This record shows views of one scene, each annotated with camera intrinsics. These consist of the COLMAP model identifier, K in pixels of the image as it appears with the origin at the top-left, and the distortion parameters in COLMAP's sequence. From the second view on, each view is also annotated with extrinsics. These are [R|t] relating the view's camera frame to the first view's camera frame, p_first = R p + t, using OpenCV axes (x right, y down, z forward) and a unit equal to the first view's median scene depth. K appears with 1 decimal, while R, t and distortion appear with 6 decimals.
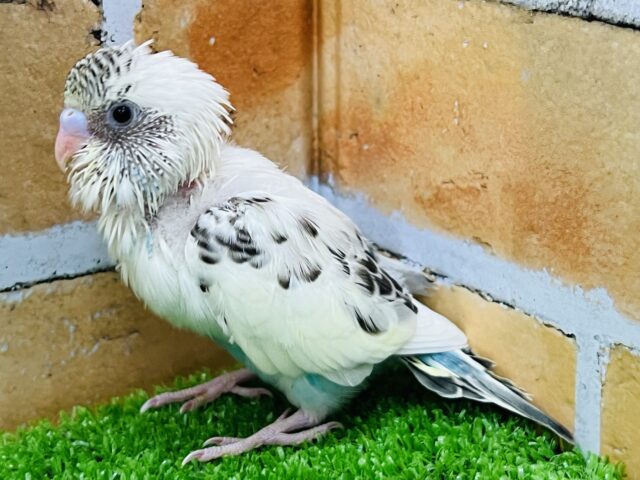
lens RADIAL K [[1362.9, 0, 321.3], [0, 1362.9, 238.6], [0, 0, 1]] dist [0.109236, 0.000000]
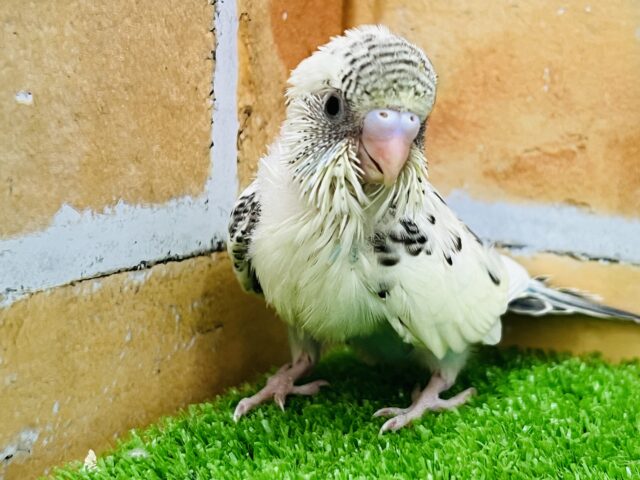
lens RADIAL K [[1362.9, 0, 318.8], [0, 1362.9, 240.3], [0, 0, 1]] dist [0.109236, 0.000000]
pose [[0.904207, -0.030780, 0.425985, -0.504914], [0.088521, 0.989248, -0.116417, 0.134741], [-0.417821, 0.142974, 0.897209, 0.155828]]
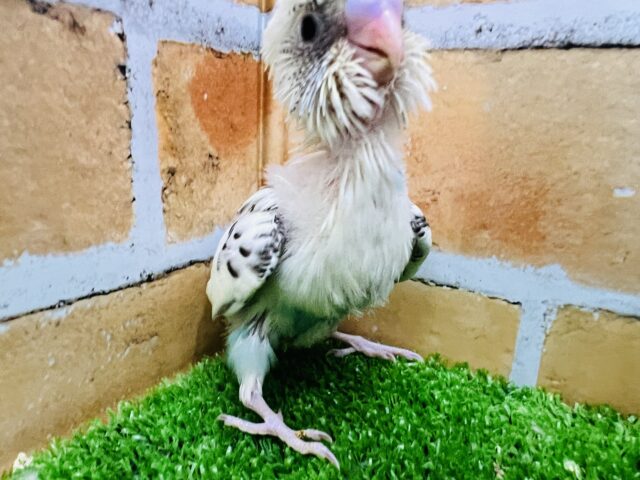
lens RADIAL K [[502.1, 0, 285.8], [0, 502.1, 297.7], [0, 0, 1]] dist [-0.023518, 0.018527]
pose [[0.935632, -0.079808, 0.343836, -0.194819], [0.072670, 0.996789, 0.033620, 0.030324], [-0.345416, -0.006469, 0.938428, 0.580523]]
